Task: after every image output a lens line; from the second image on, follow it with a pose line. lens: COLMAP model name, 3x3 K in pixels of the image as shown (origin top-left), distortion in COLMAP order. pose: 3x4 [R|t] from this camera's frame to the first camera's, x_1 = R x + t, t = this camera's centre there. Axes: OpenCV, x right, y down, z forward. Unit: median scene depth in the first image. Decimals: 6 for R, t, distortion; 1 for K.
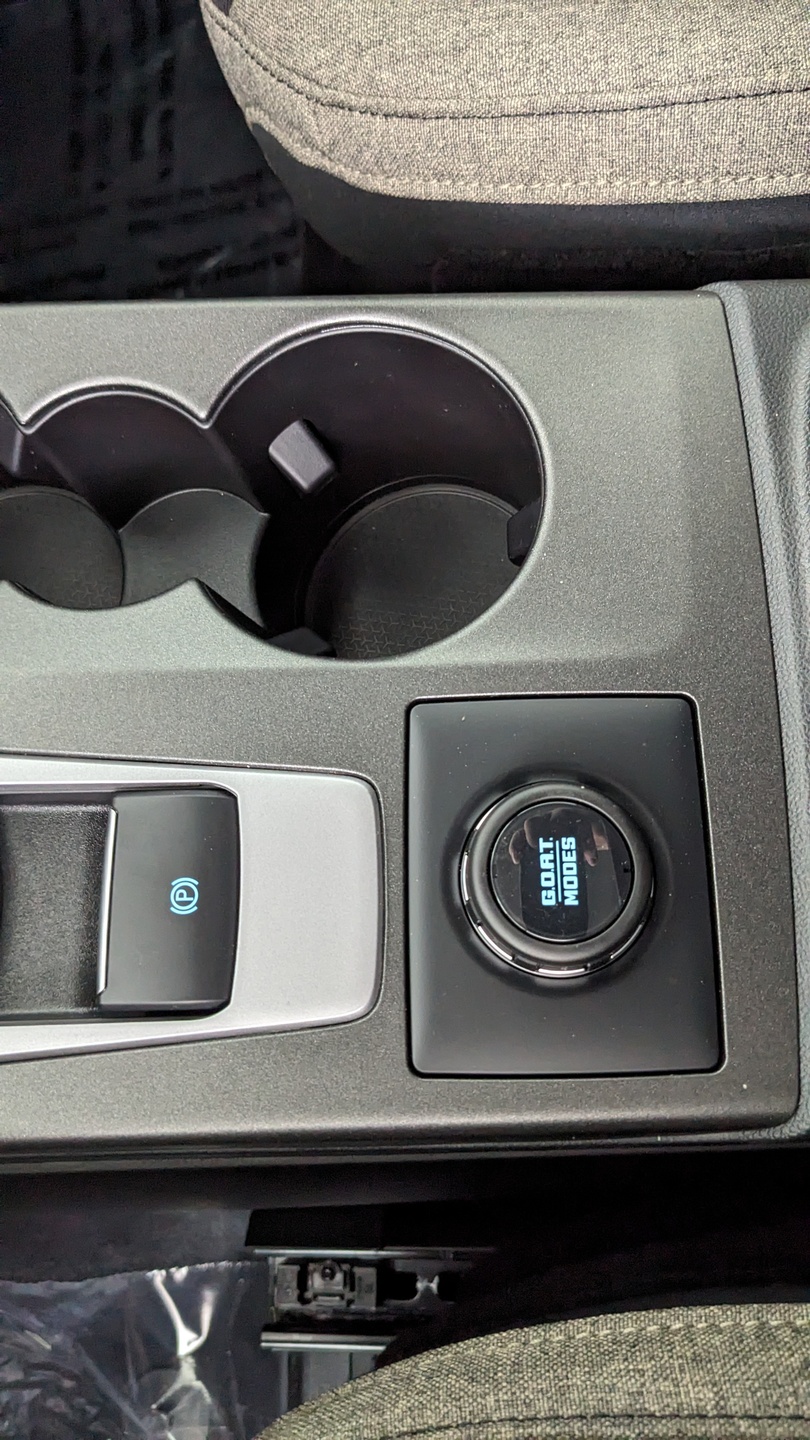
lens RADIAL K [[1168.9, 0, 405.0], [0, 1168.9, 720.0], [0, 0, 1]] dist [0.029568, -0.094590]
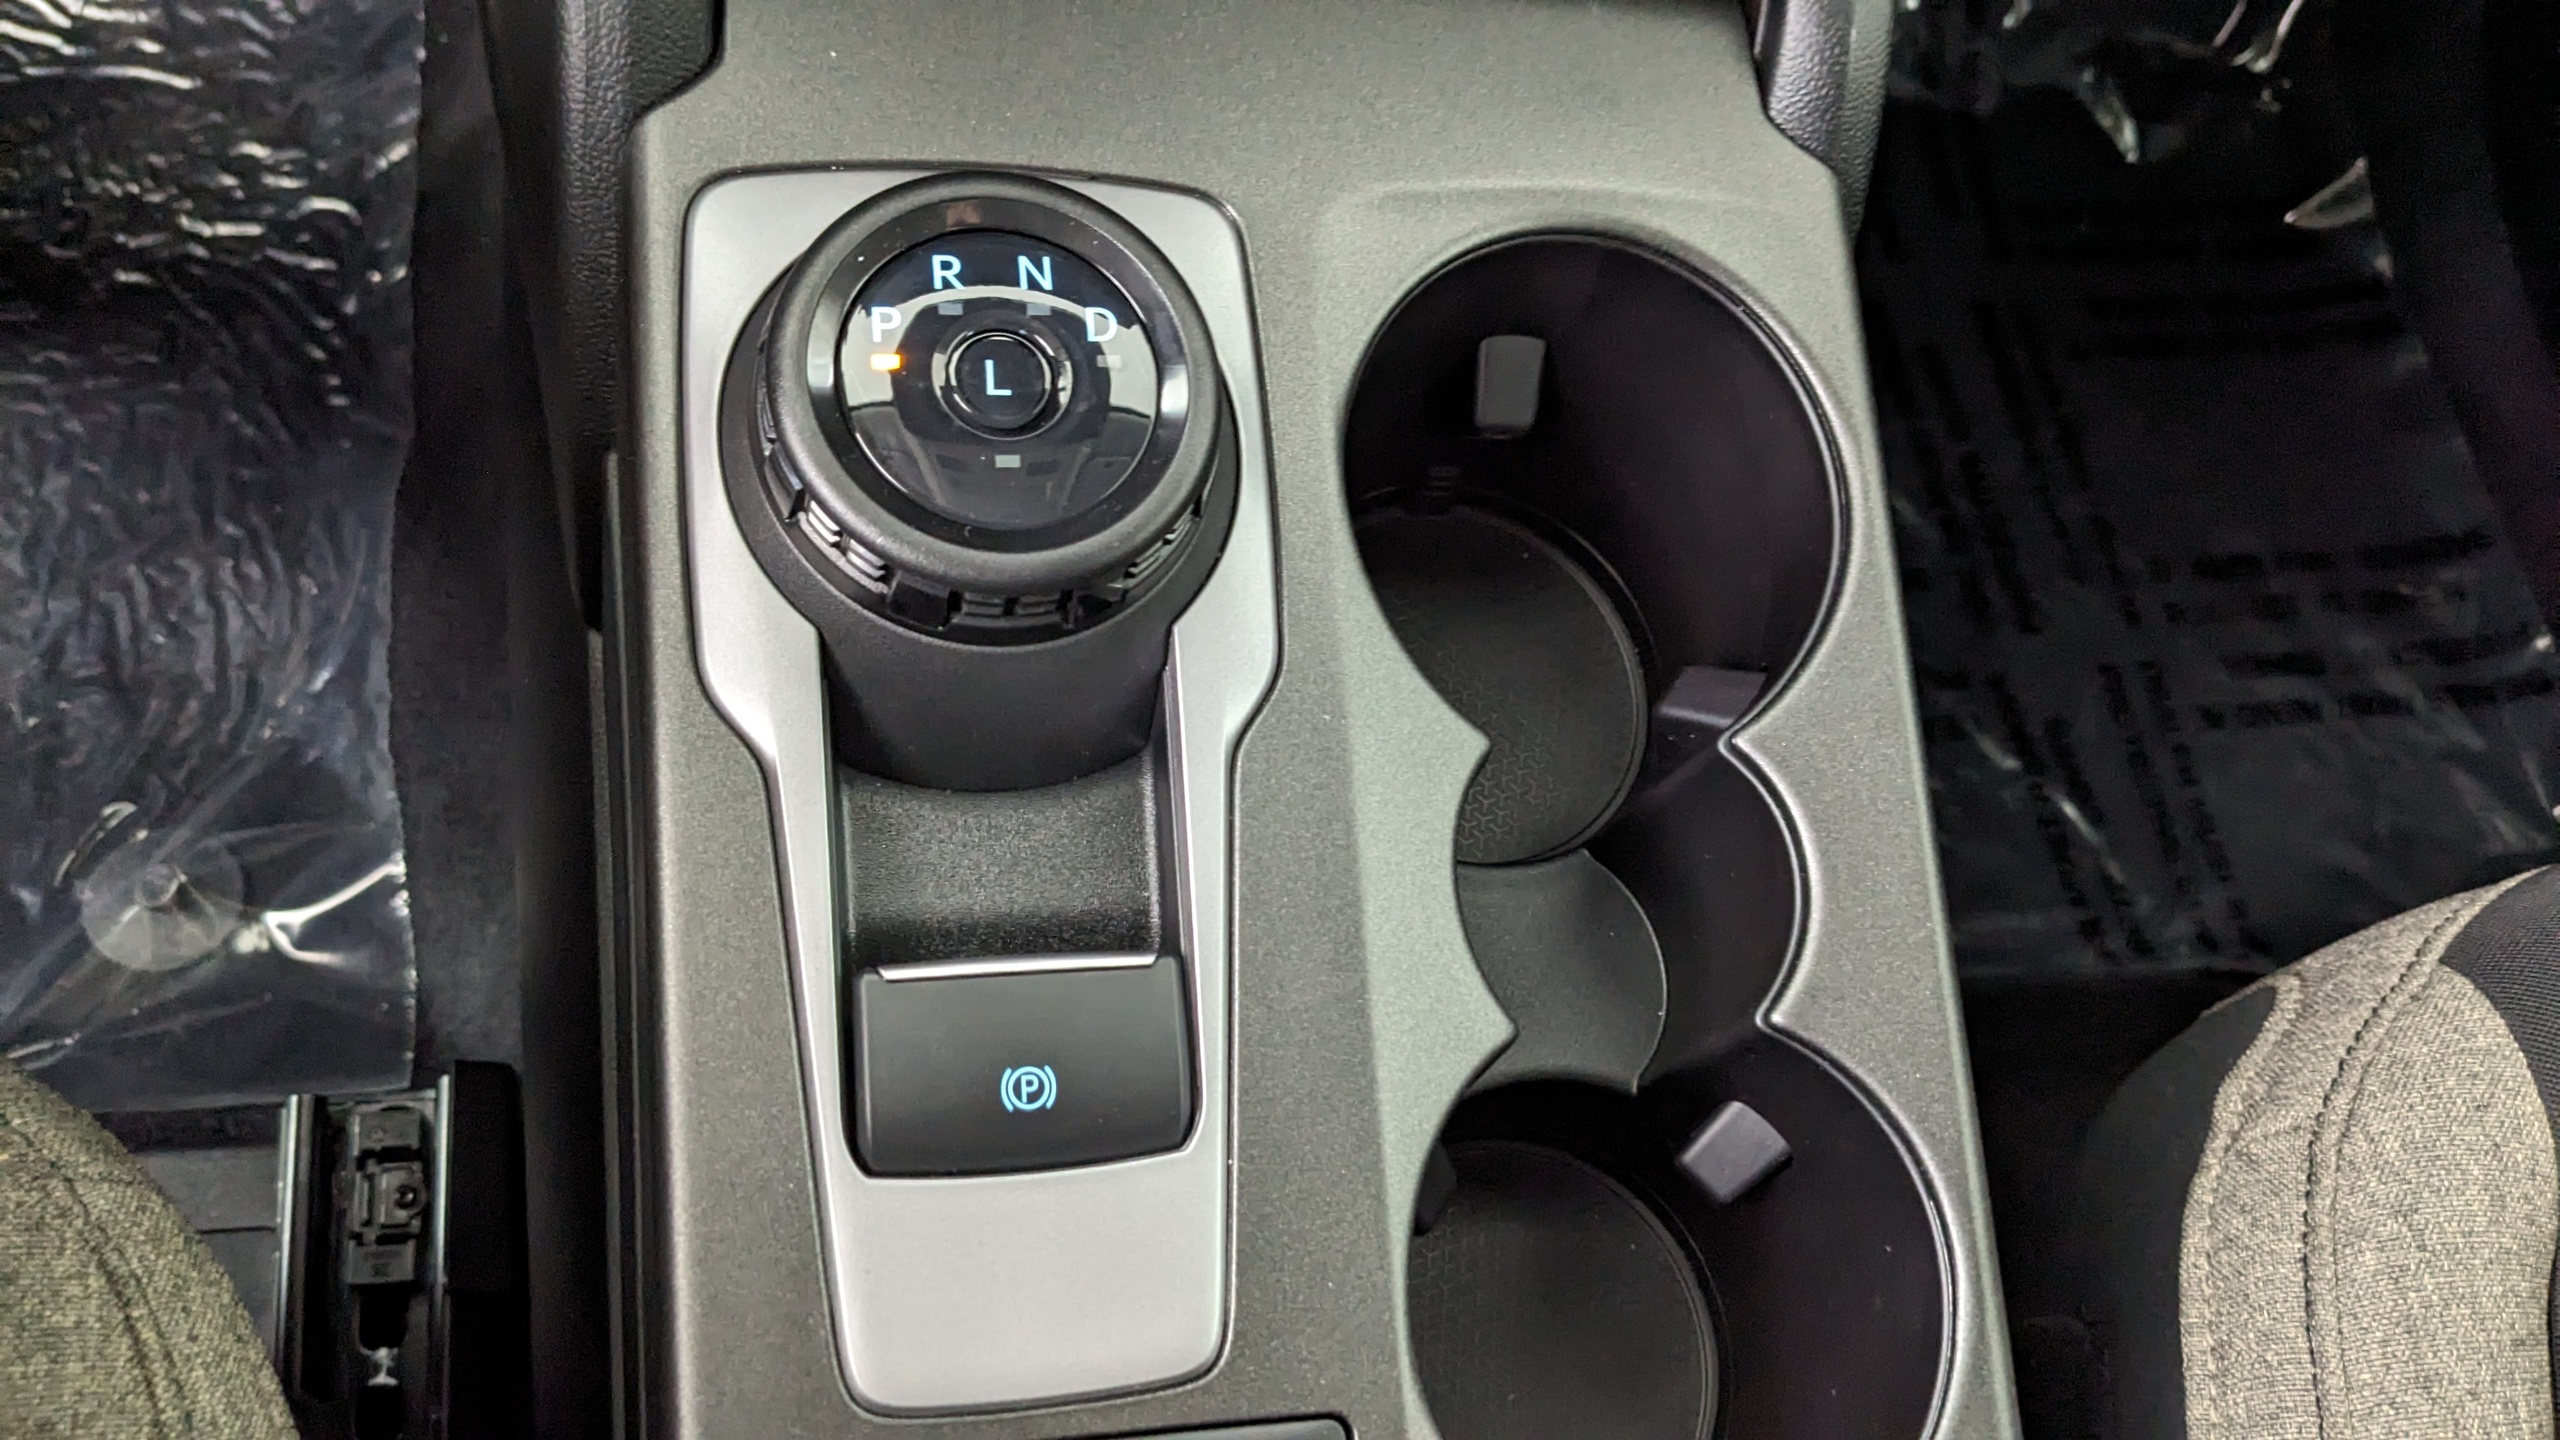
lens RADIAL K [[2021.5, 0, 1267.5], [0, 2021.5, 714.0], [0, 0, 1]] dist [0.036377, -0.090975]
pose [[0.057662, 0.978683, -0.197113, -0.110788], [-0.997954, 0.061970, 0.015753, -0.009547], [0.027632, 0.195802, 0.980254, -0.101132]]
